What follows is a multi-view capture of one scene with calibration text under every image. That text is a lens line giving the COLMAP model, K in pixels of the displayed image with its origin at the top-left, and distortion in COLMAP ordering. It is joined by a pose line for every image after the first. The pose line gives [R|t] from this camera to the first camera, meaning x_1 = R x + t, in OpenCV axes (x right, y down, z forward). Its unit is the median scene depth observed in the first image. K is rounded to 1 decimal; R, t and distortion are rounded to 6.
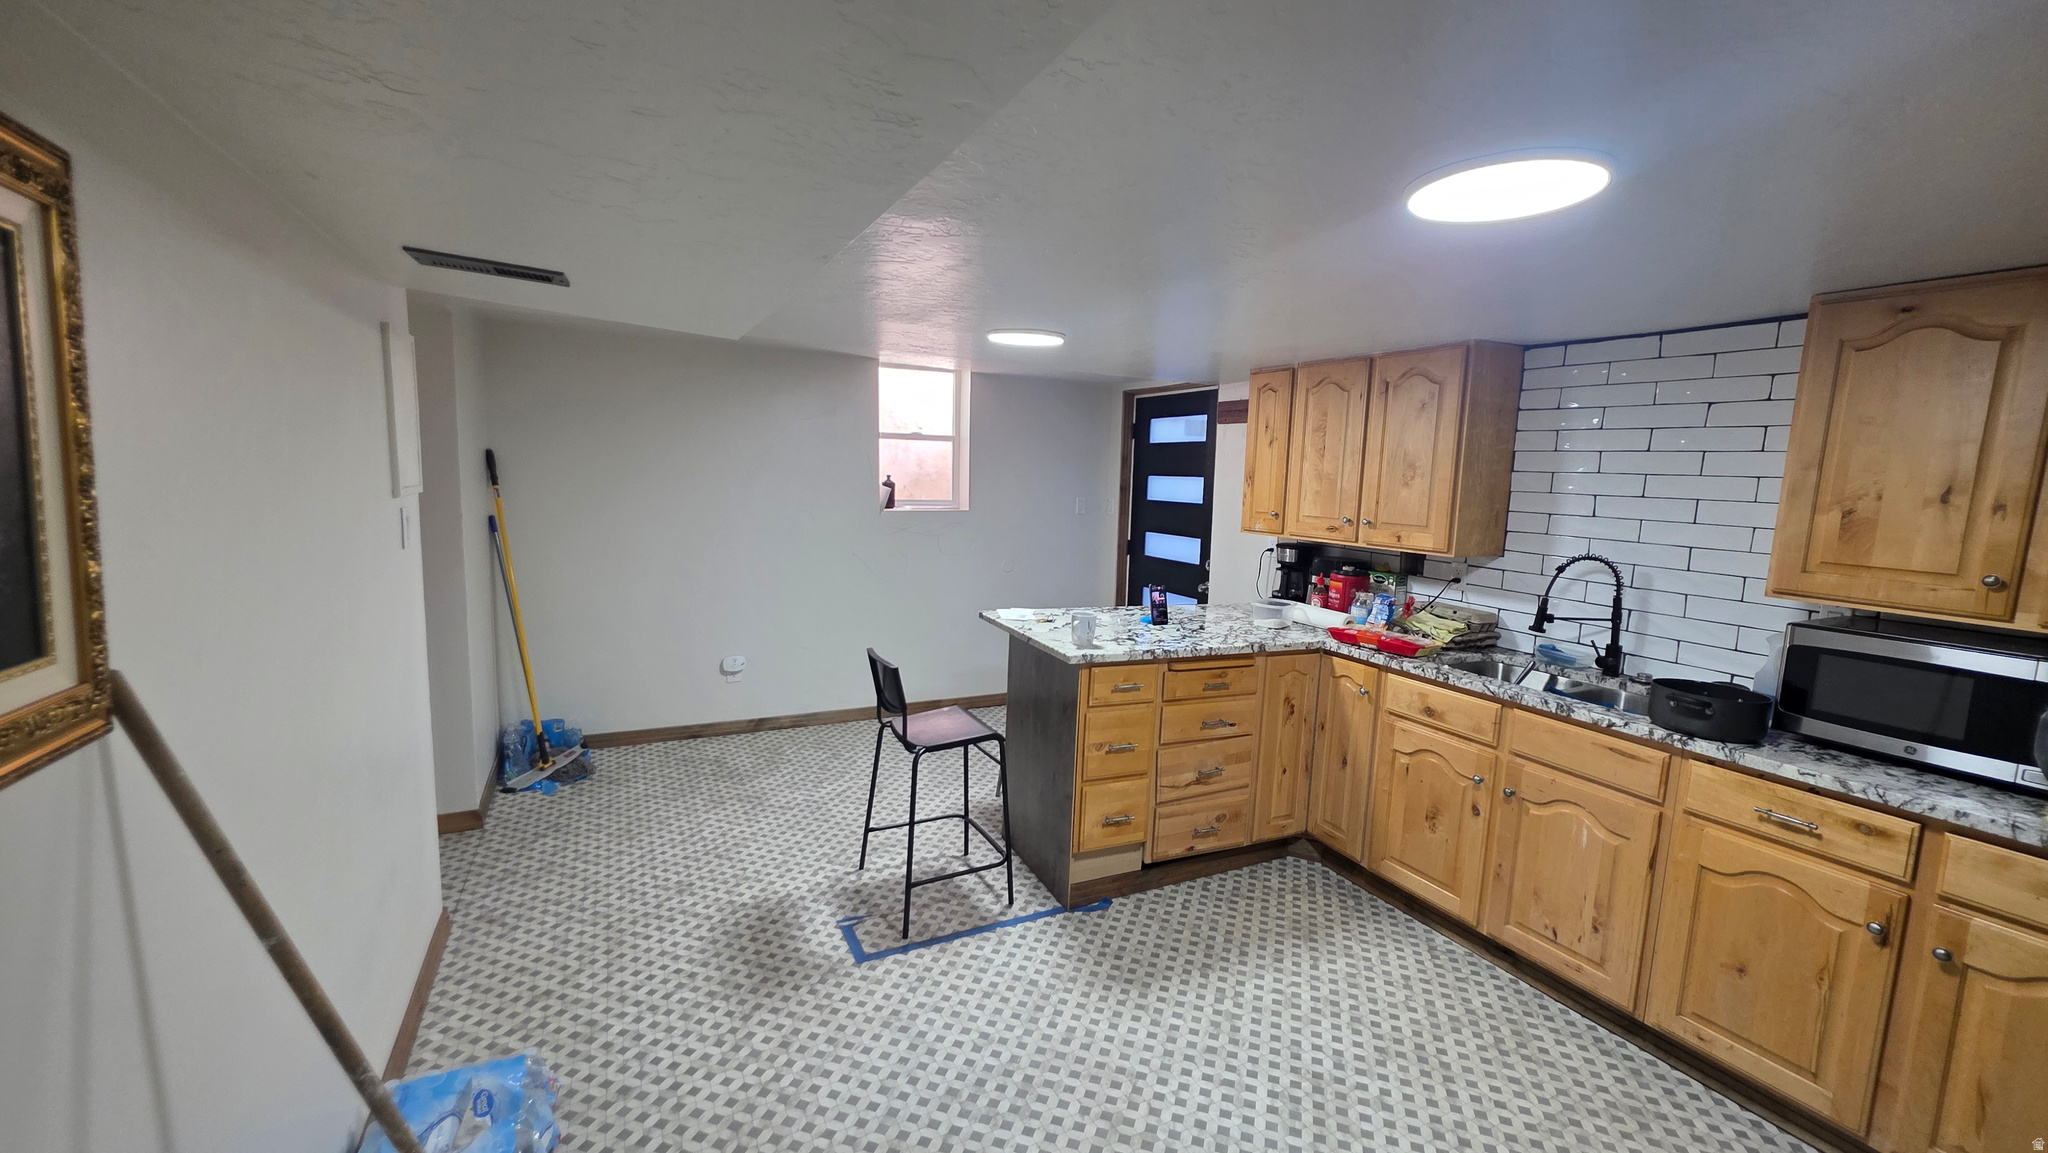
lens RADIAL K [[817.6, 0, 1023.9], [0, 817.6, 562.1], [0, 0, 1]] dist [0.002523, -0.000478]
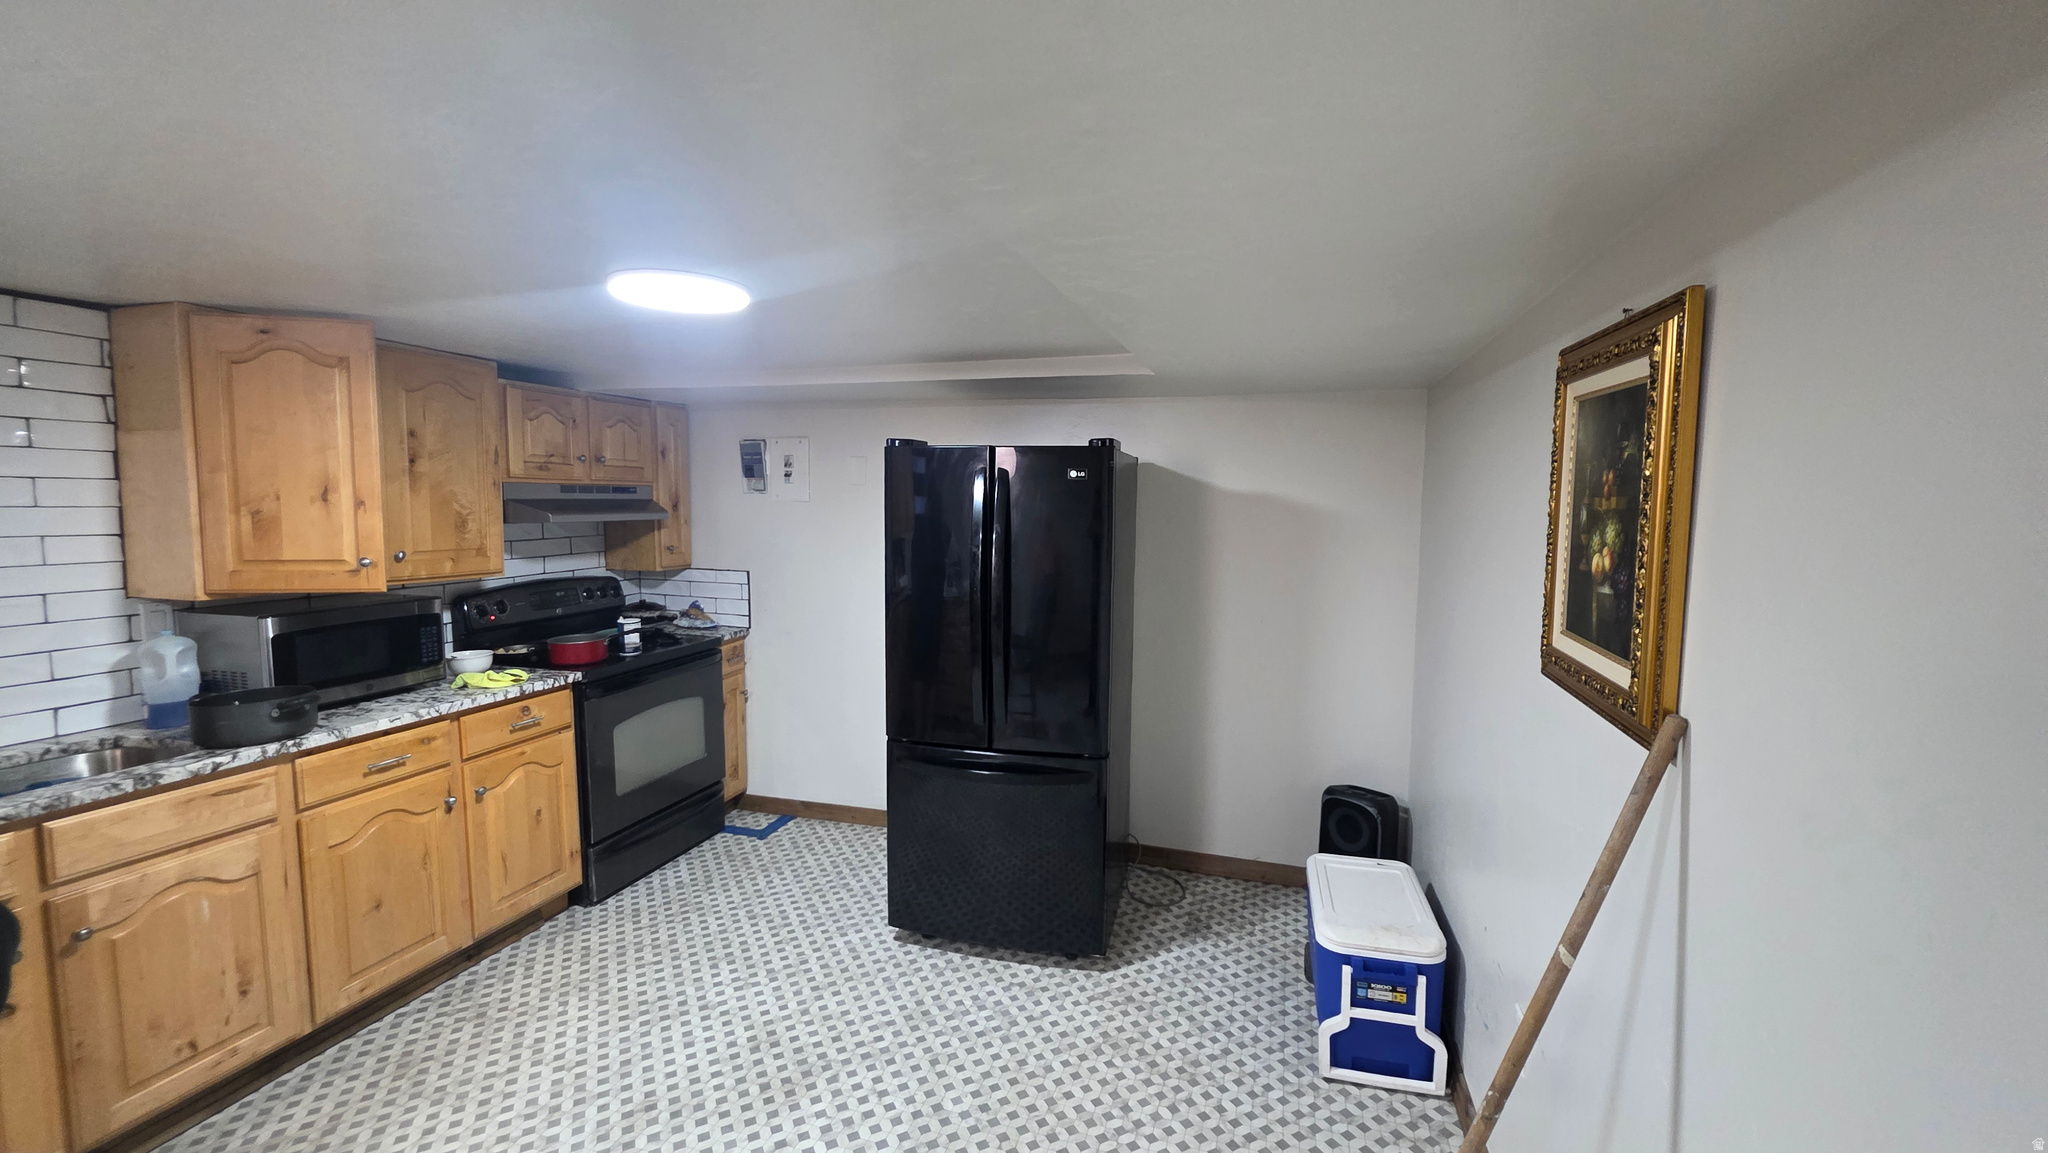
lens RADIAL K [[817.6, 0, 1025.9], [0, 817.6, 580.9], [0, 0, 1]] dist [0.002523, -0.000478]
pose [[-0.715845, -0.104549, 0.690388, -0.704706], [0.050036, 0.978505, 0.200061, -0.184700], [-0.696464, 0.177757, -0.695227, 1.398071]]
